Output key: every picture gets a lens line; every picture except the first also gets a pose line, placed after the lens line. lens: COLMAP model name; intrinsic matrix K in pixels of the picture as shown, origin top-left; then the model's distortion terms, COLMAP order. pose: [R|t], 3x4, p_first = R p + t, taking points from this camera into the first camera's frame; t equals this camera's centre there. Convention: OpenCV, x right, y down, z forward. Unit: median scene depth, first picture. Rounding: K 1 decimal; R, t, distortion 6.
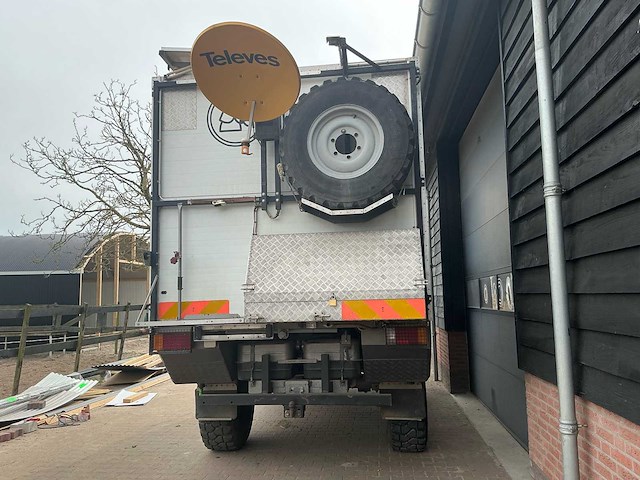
lens RADIAL K [[532.5, 0, 322.8], [0, 532.5, 245.3], [0, 0, 1]] dist [0.145568, -0.253272]
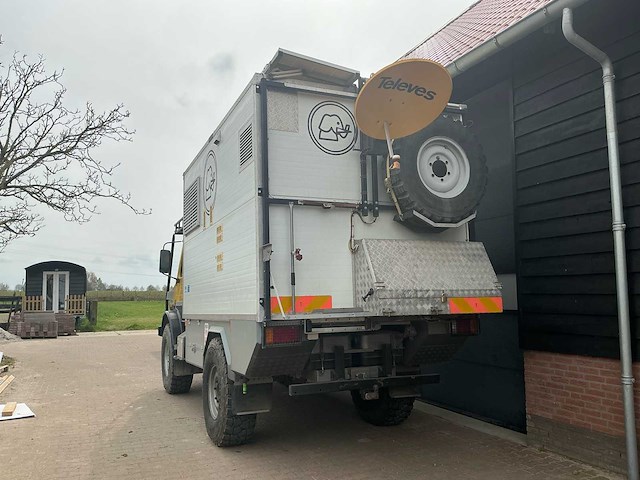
lens RADIAL K [[532.5, 0, 322.8], [0, 532.5, 245.3], [0, 0, 1]] dist [0.145568, -0.253272]
pose [[0.860684, 0.058846, 0.505728, -0.748101], [-0.060372, 0.998086, -0.013390, 0.015562], [-0.505548, -0.019008, 0.862589, 0.074611]]
